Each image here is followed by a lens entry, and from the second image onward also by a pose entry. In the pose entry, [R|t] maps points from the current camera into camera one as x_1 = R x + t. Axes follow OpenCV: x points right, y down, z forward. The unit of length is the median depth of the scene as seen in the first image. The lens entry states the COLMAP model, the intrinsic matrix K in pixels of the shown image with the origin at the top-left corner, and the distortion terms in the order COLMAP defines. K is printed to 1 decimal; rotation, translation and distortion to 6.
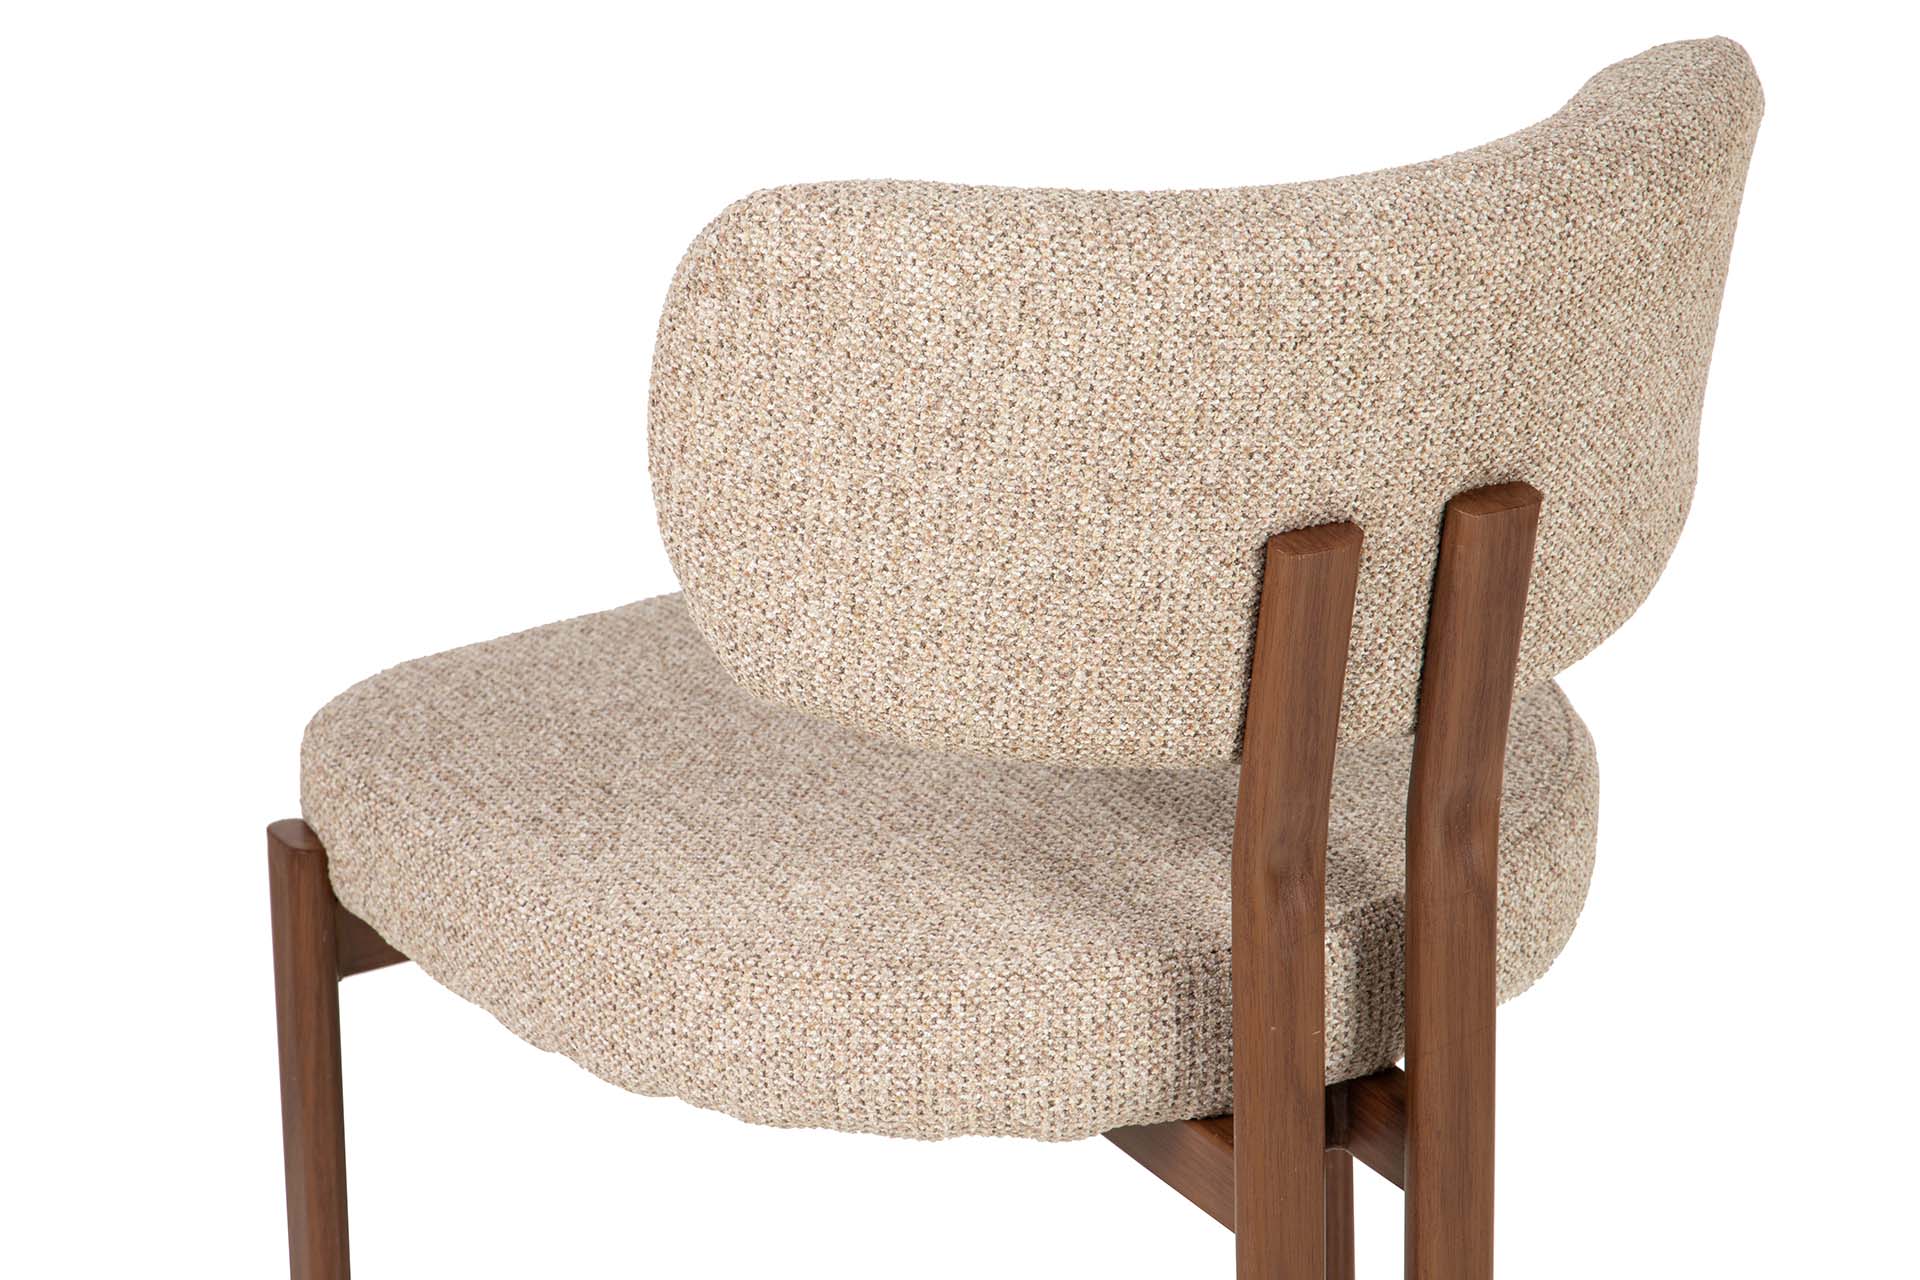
lens RADIAL K [[5180.0, 0, 958.0], [0, 5180.0, 632.4], [0, 0, 1]] dist [0.327256, 0.000000]
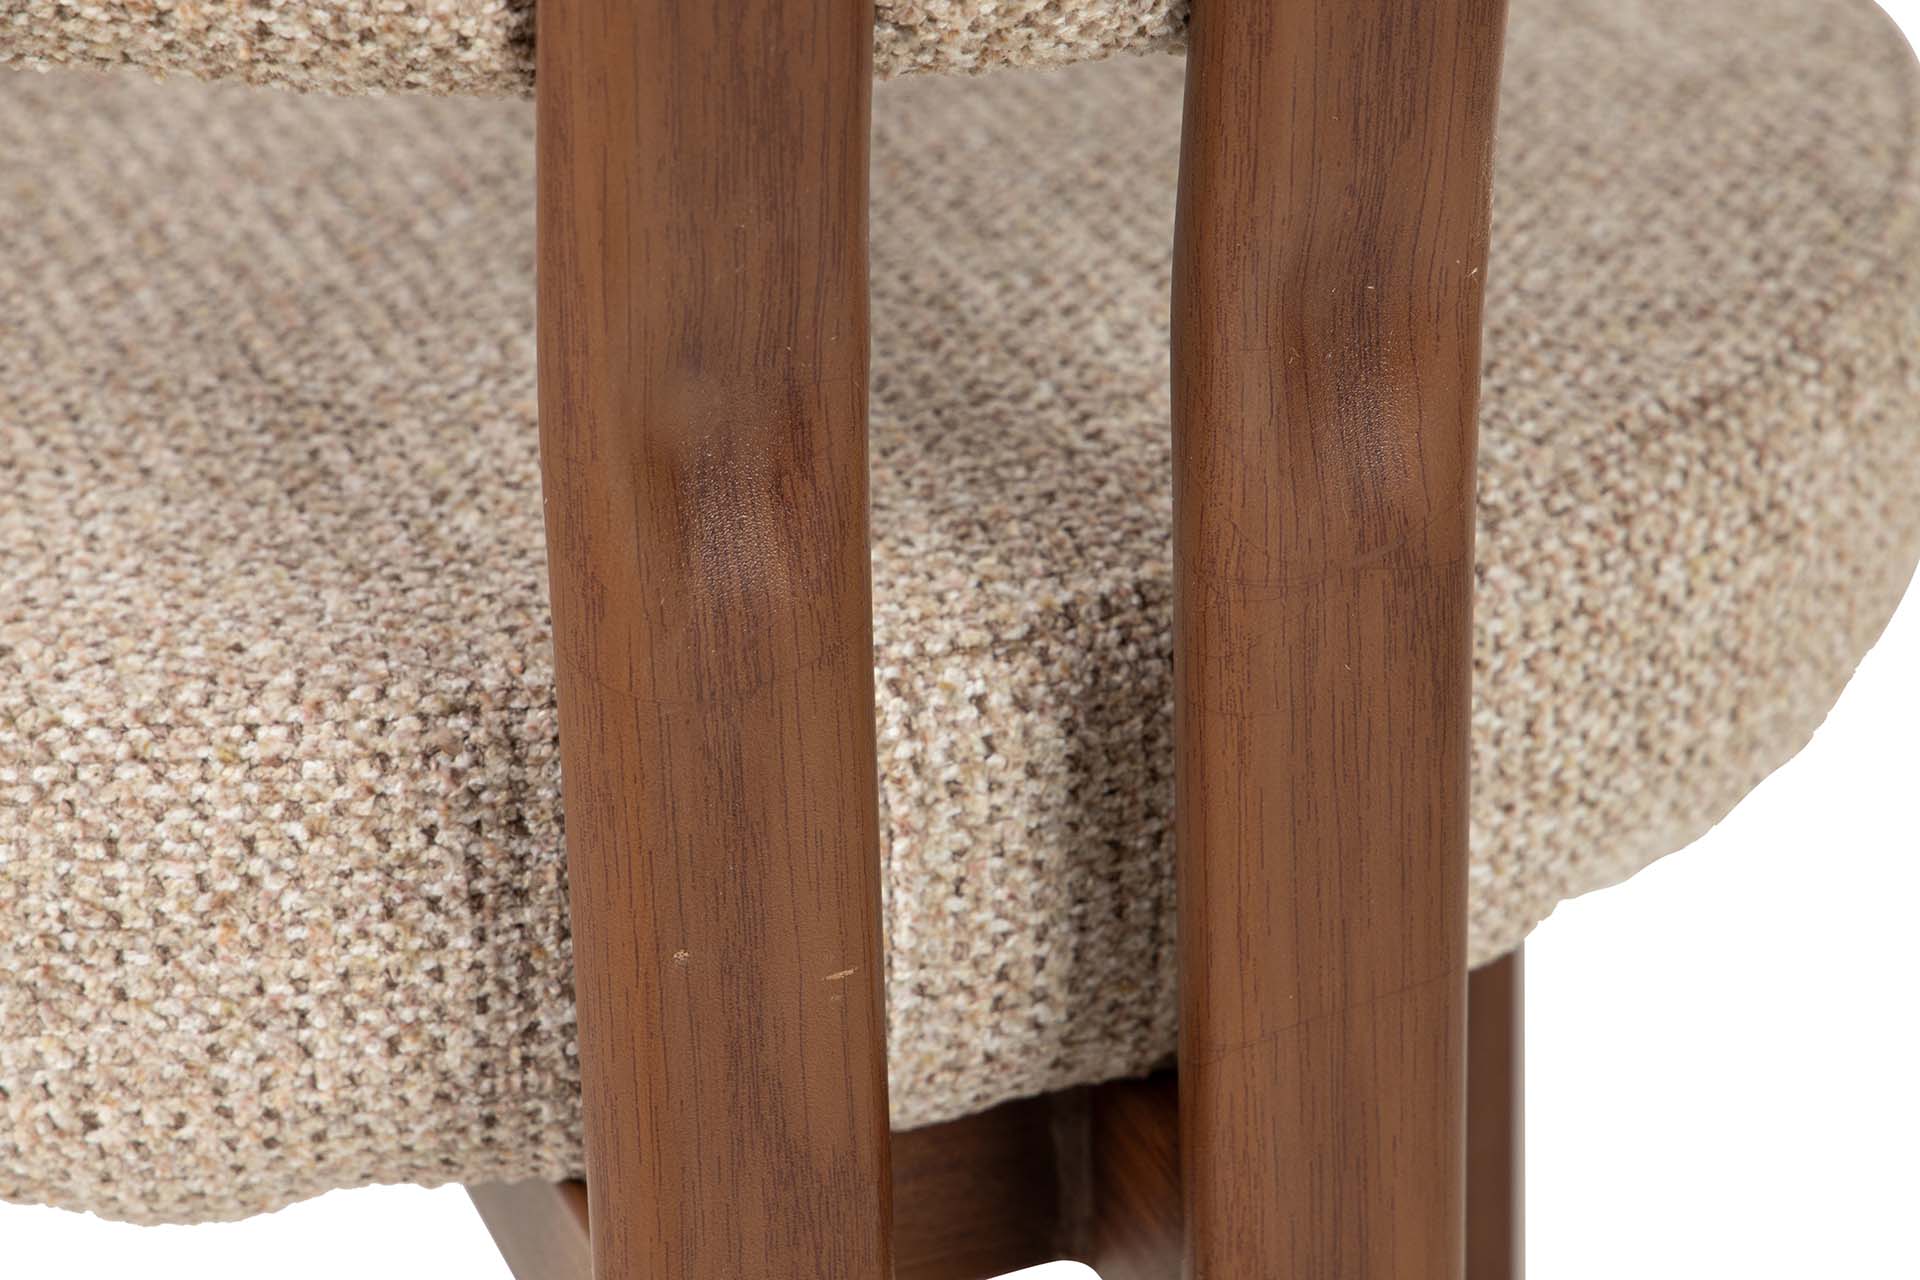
lens RADIAL K [[5180.0, 0, 959.7], [0, 5180.0, 647.8], [0, 0, 1]] dist [0.327256, 0.000000]
pose [[0.986279, 0.066714, -0.151008, 0.121514], [-0.055781, 0.995583, 0.075517, 0.032376], [0.155379, -0.066058, 0.985644, 0.682583]]
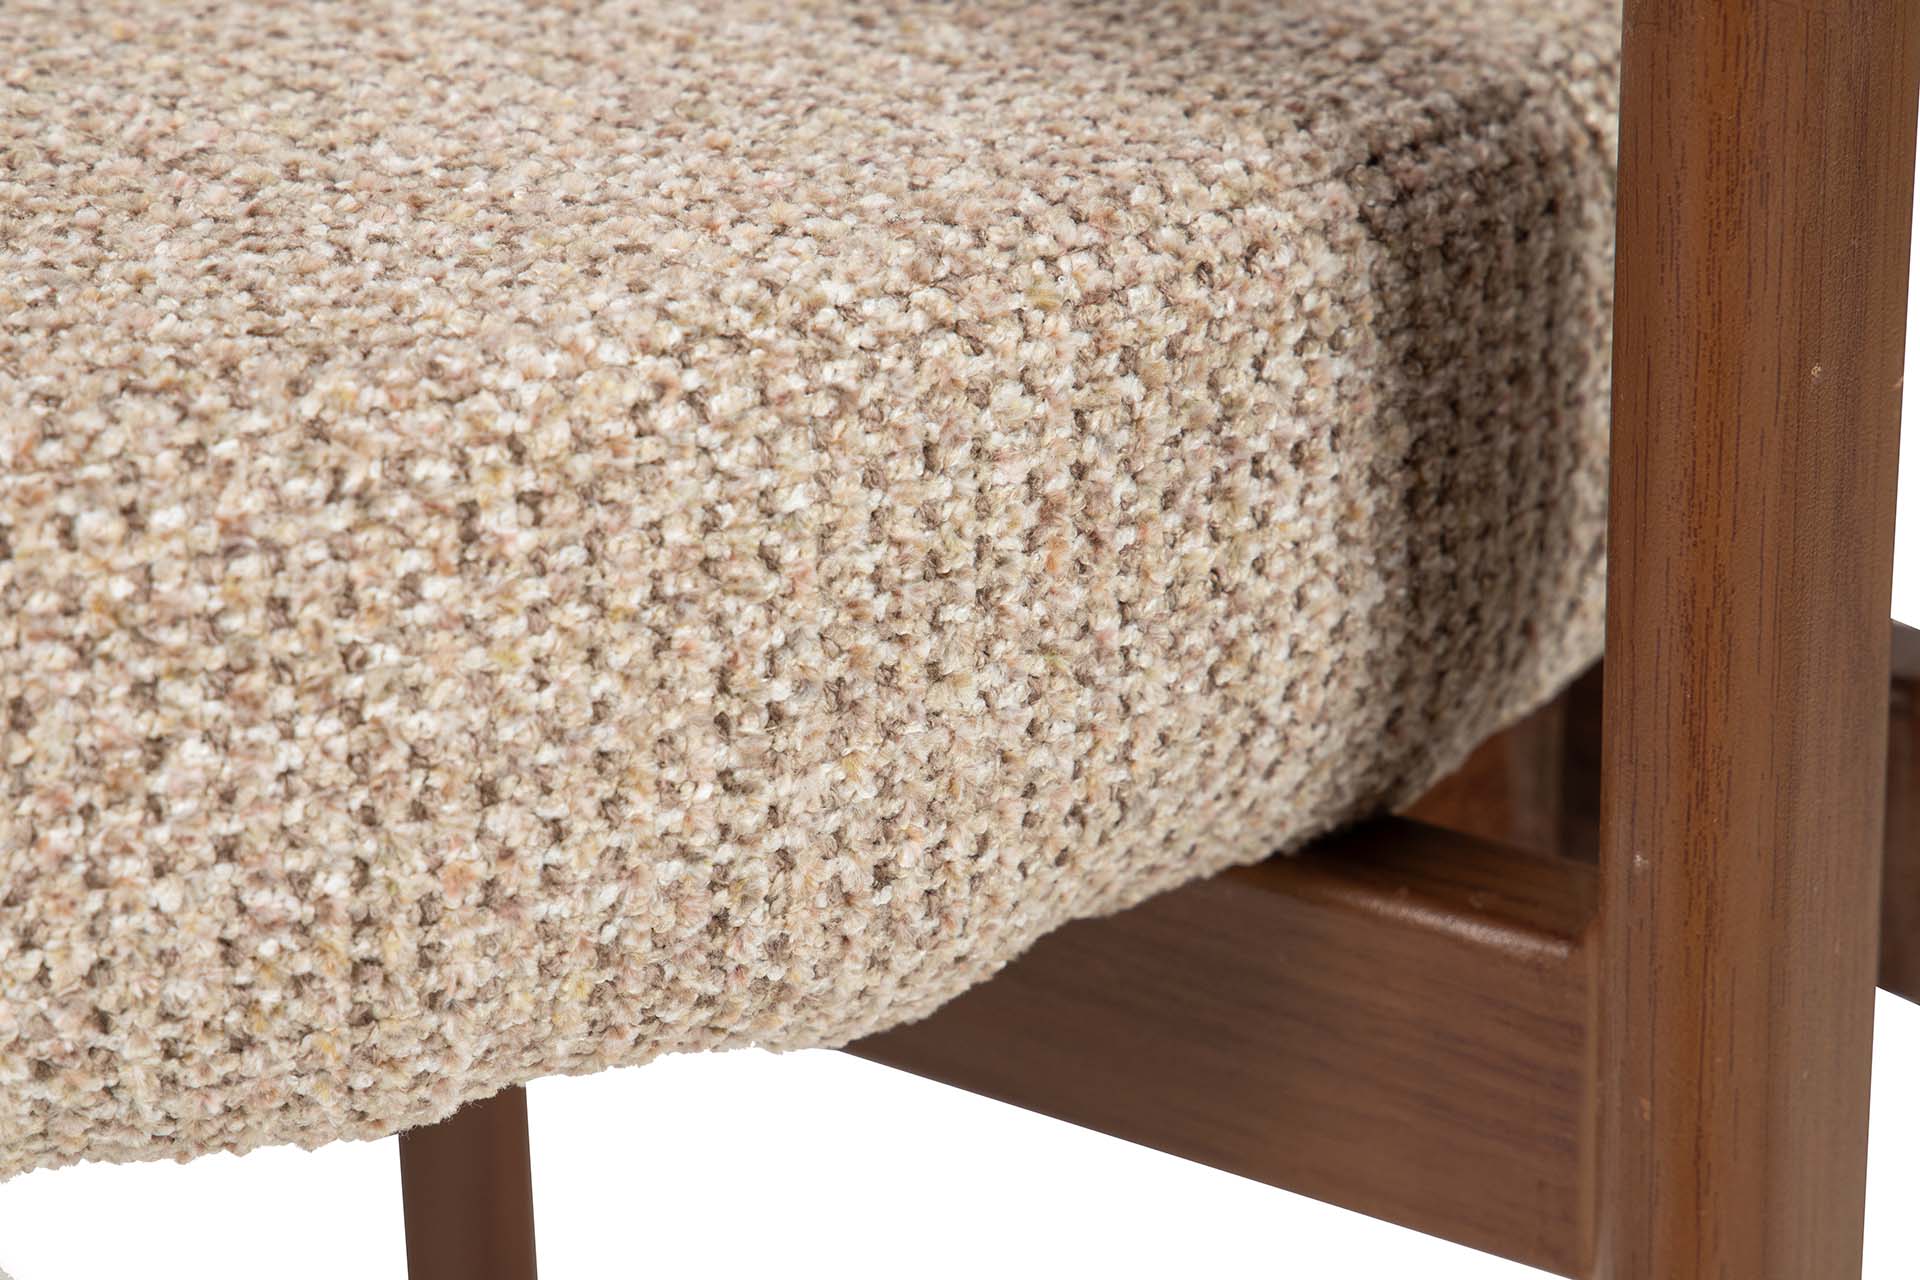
lens RADIAL K [[5180.0, 0, 962.2], [0, 5180.0, 649.2], [0, 0, 1]] dist [0.327256, 0.000000]
pose [[0.896379, -0.158741, 0.413892, -0.075514], [0.155981, 0.986921, 0.040704, 0.071713], [-0.414940, 0.028073, 0.909415, 0.784404]]
